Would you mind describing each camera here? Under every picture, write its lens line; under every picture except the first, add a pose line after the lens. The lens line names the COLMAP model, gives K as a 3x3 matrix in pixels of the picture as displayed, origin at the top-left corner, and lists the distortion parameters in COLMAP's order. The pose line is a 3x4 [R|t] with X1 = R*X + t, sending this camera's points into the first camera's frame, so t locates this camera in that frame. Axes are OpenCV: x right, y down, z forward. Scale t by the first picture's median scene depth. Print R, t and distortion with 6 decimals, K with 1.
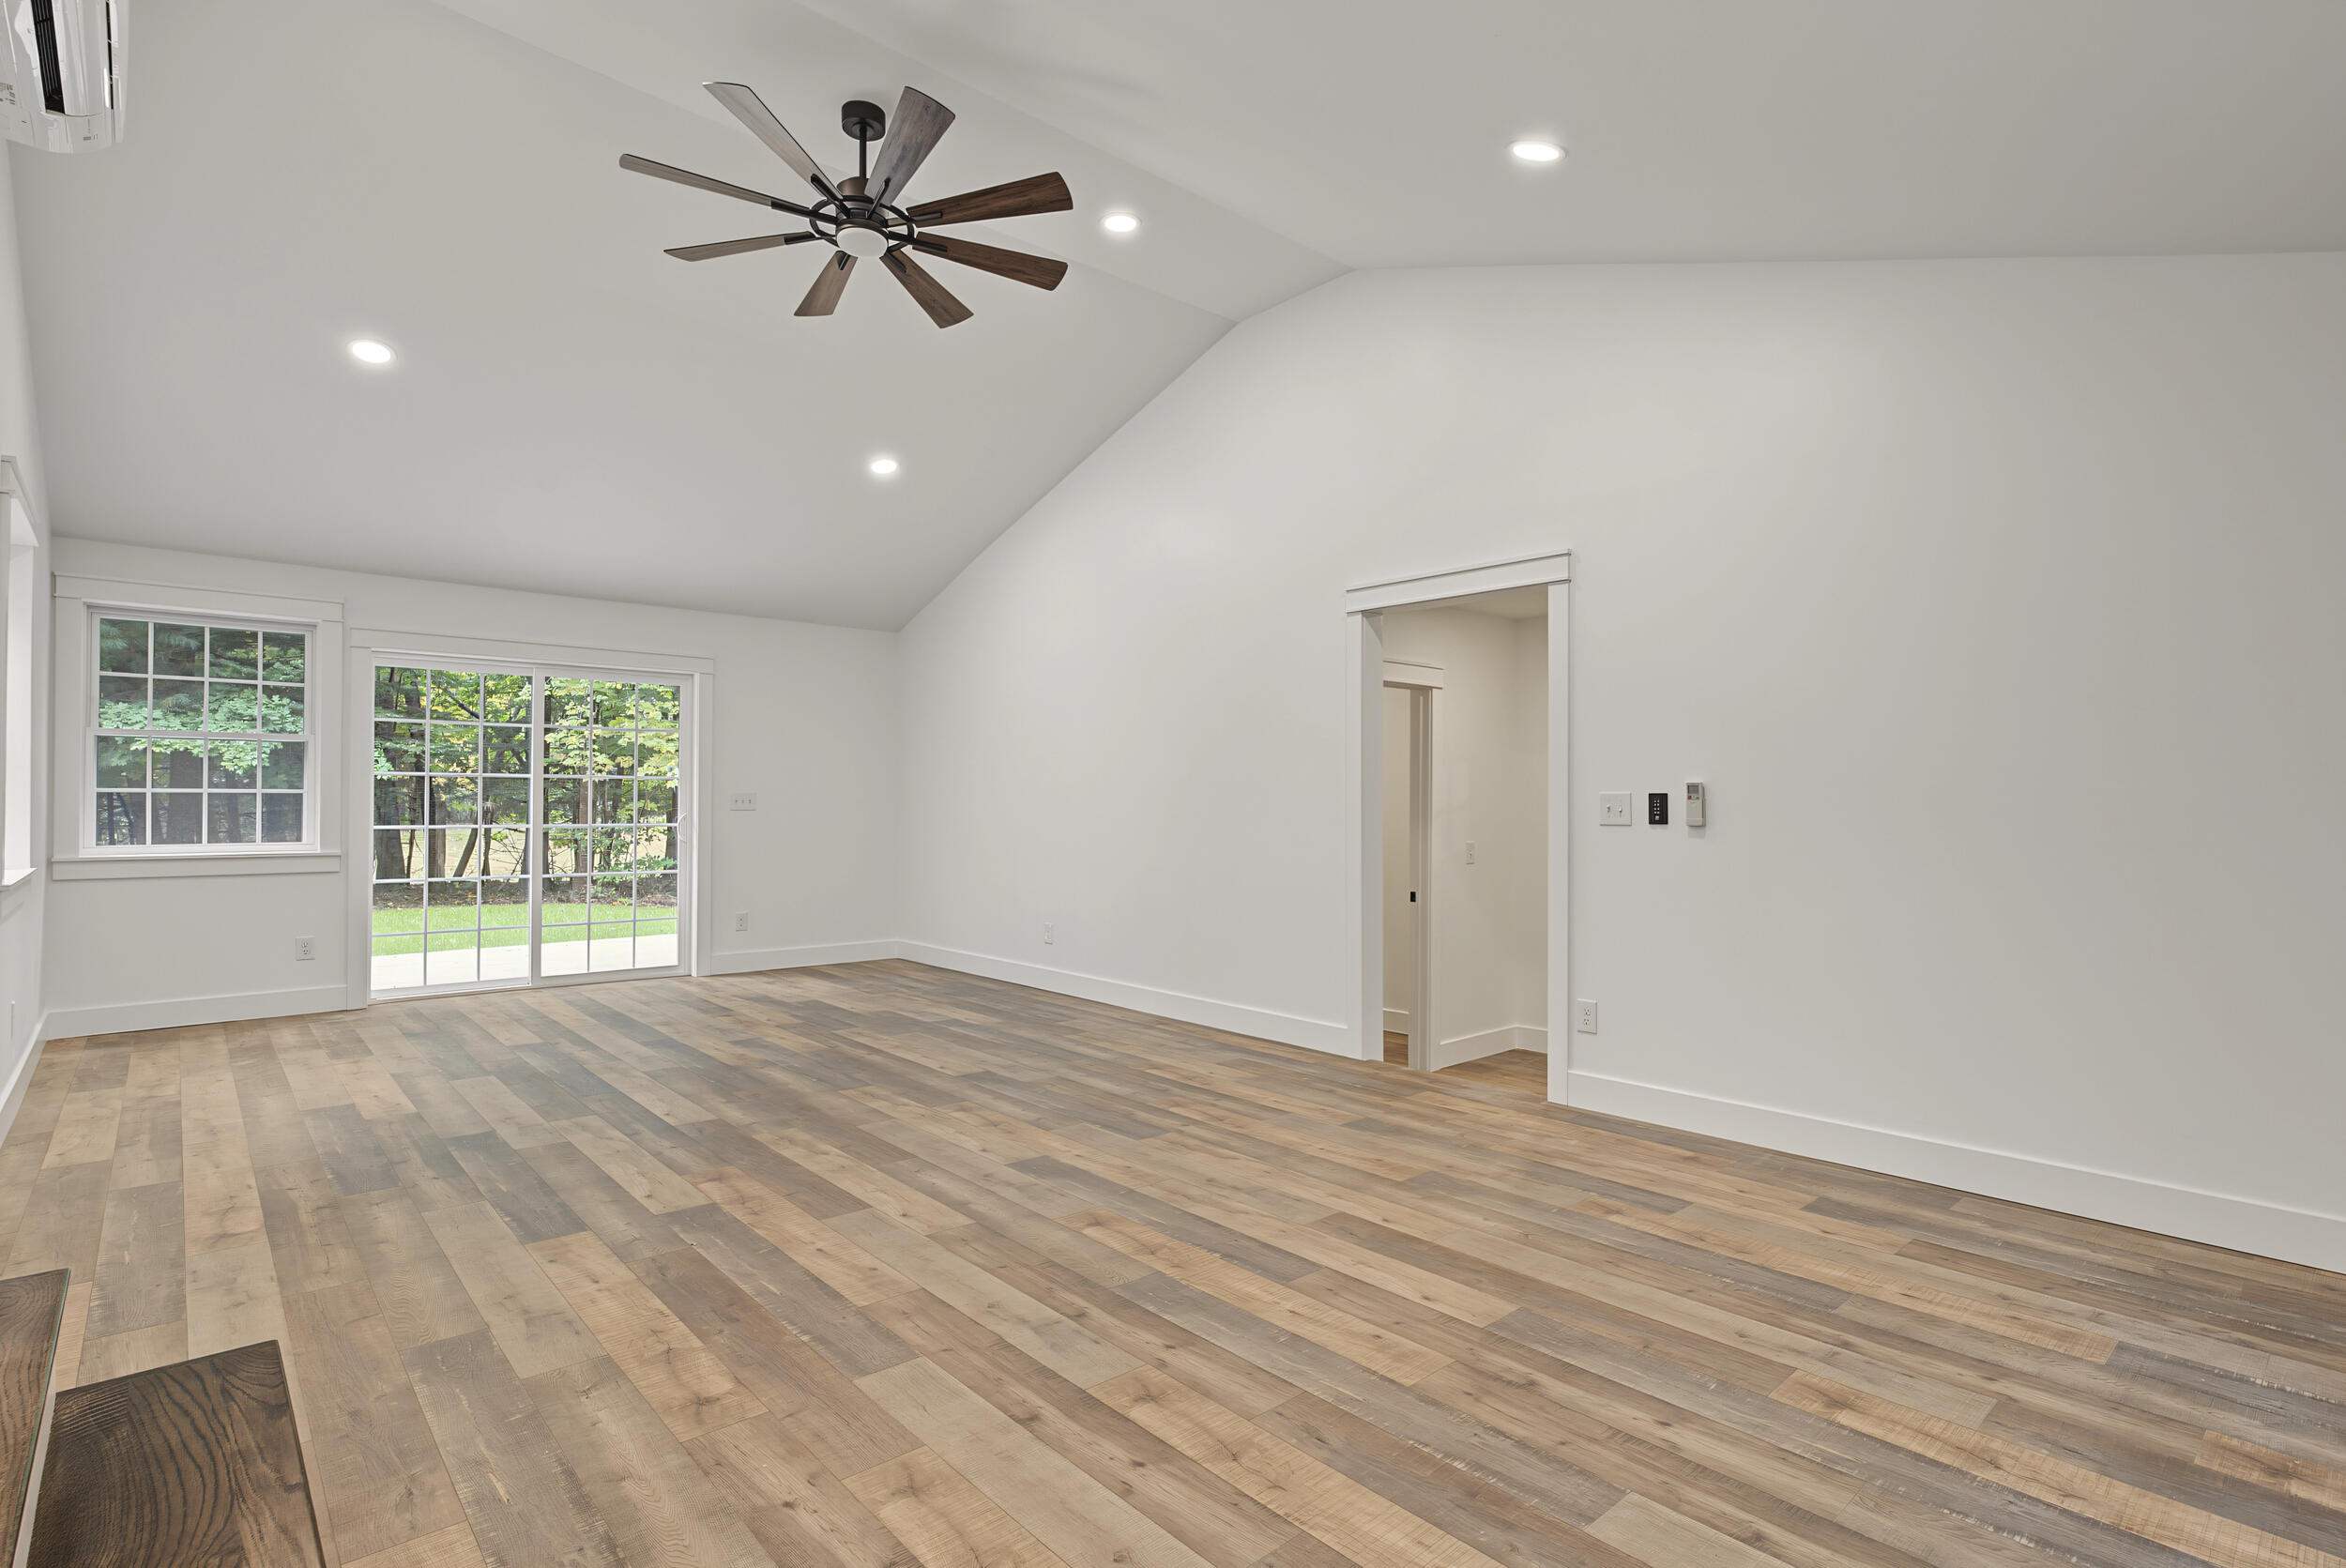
lens RADIAL K [[1138.1, 0, 1161.3], [0, 1138.1, 792.0], [0, 0, 1]] dist [-0.004161, -0.000320]
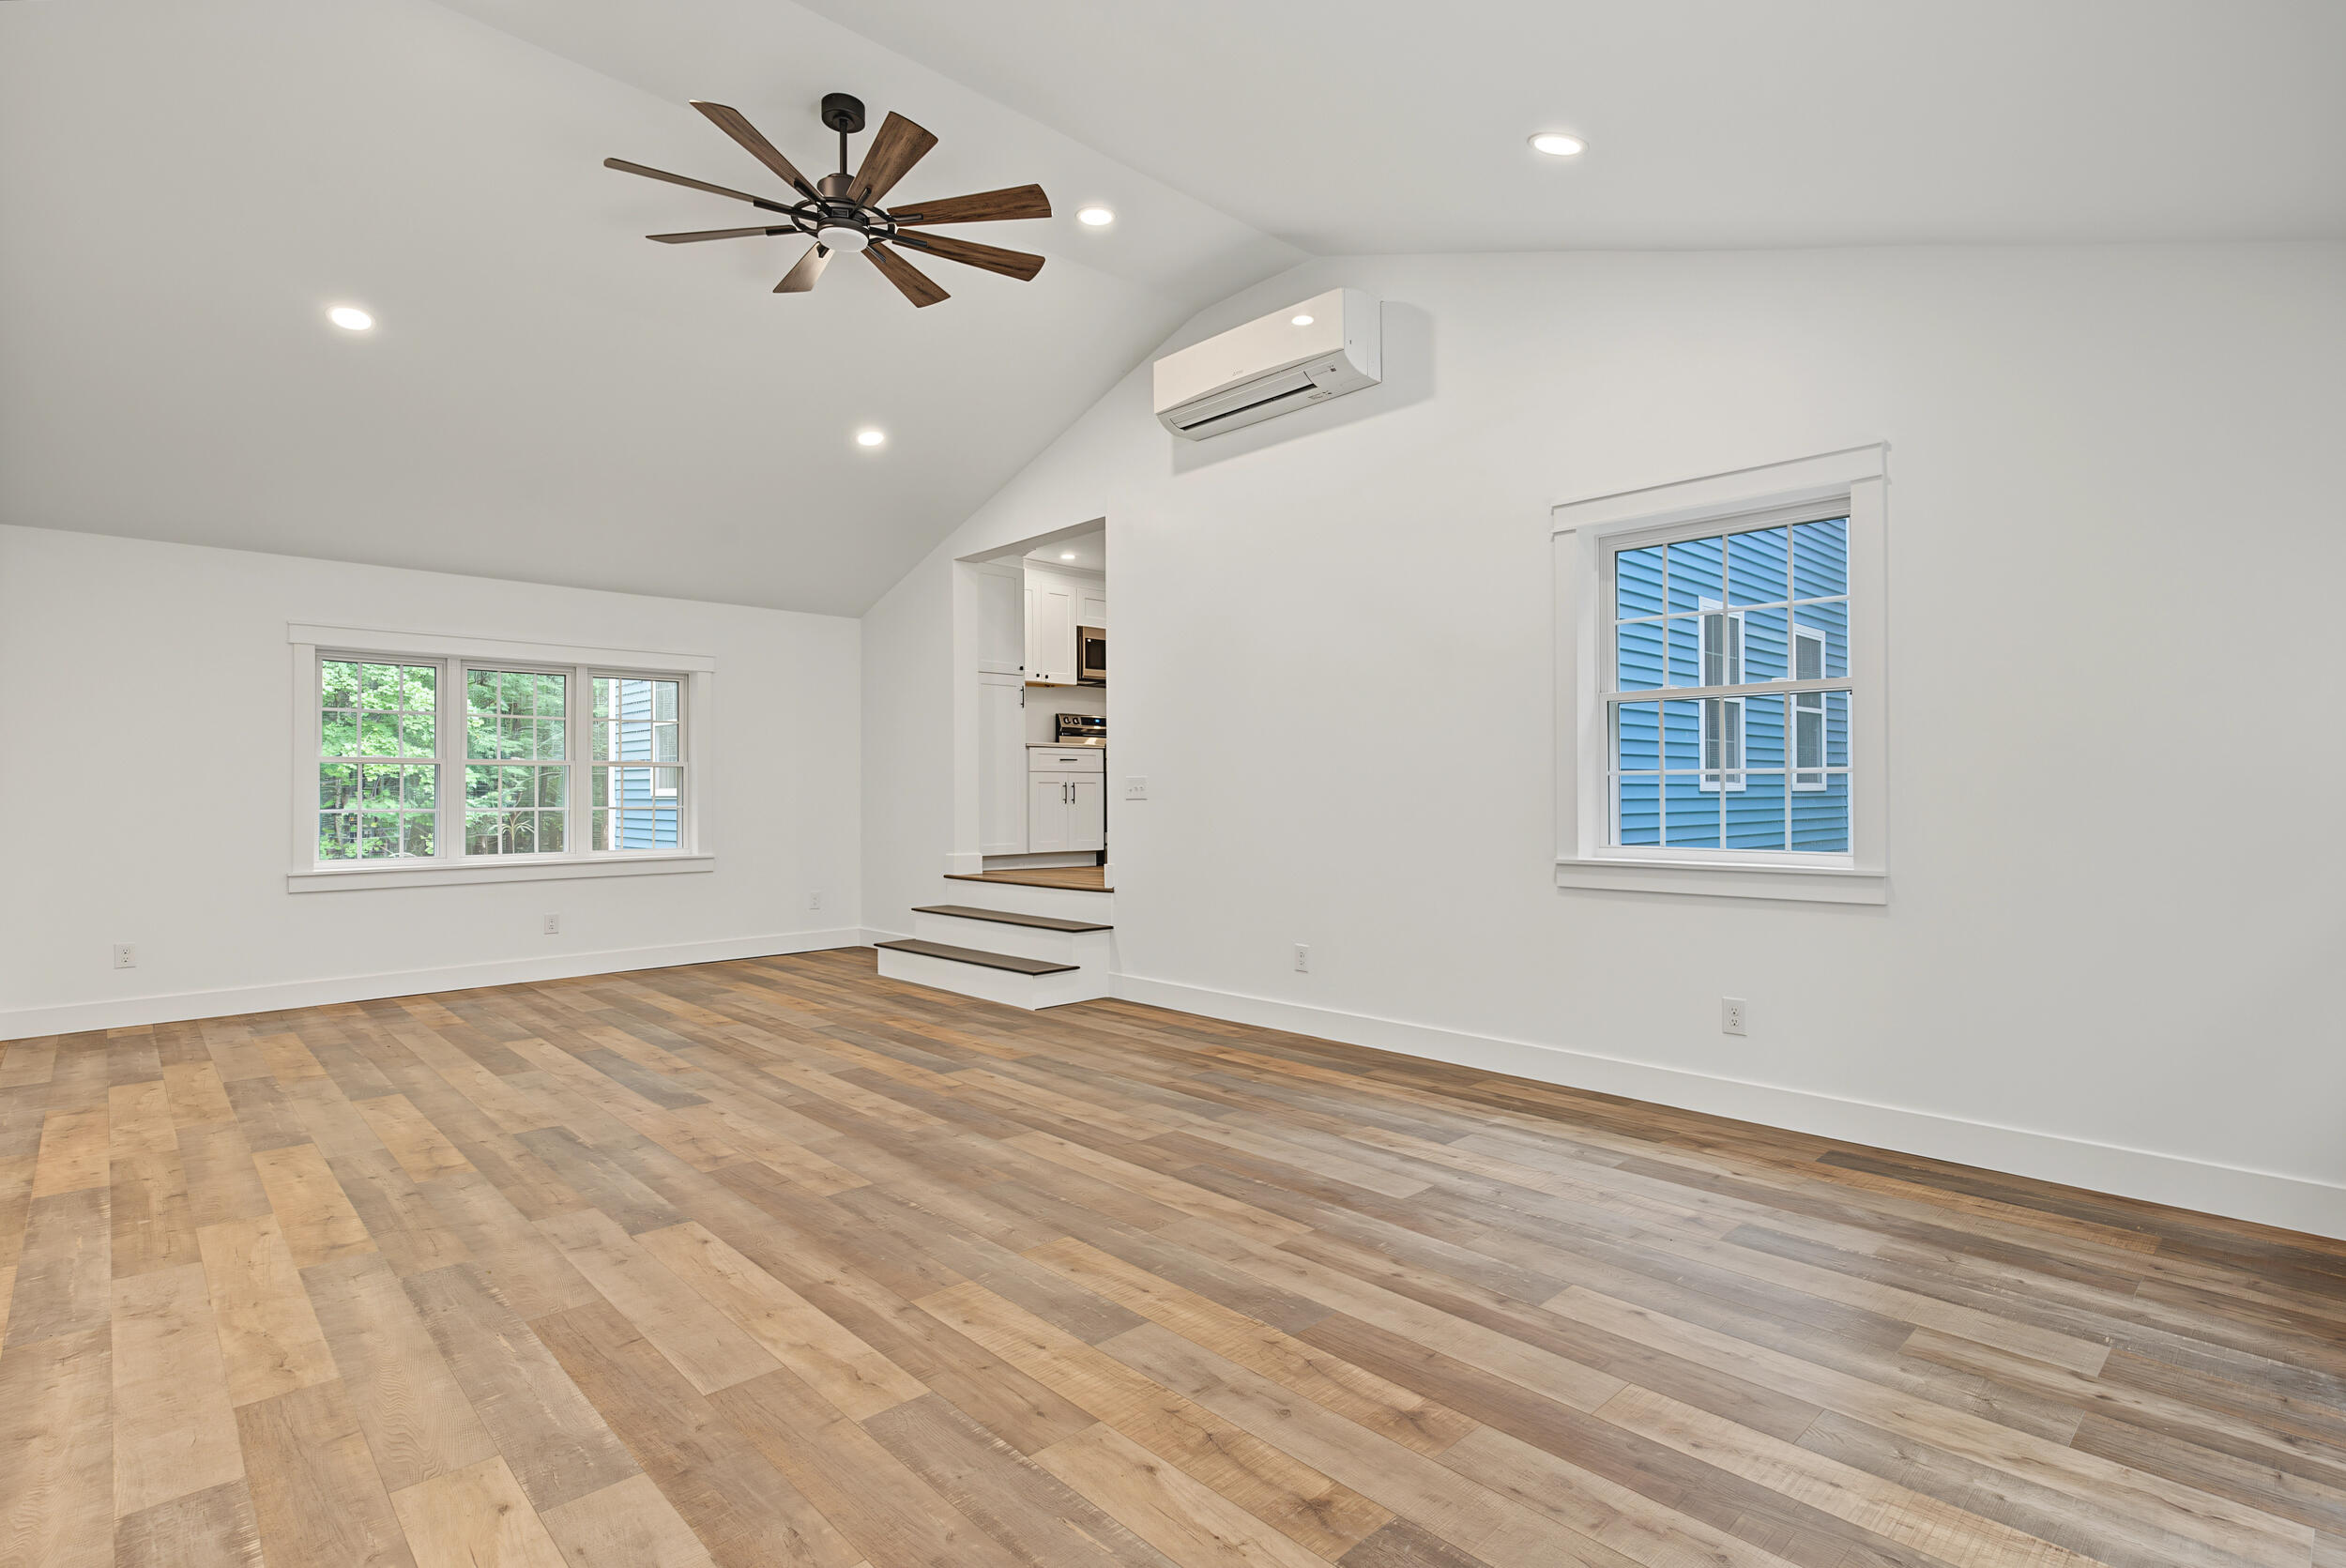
lens RADIAL K [[1138.1, 0, 1175.5], [0, 1138.1, 788.5], [0, 0, 1]] dist [-0.004161, -0.000320]
pose [[-0.999024, -0.000701, -0.044155, -0.504968], [-0.000290, 0.999957, -0.009322, 0.015974], [0.044160, -0.009300, -0.998981, 1.972694]]
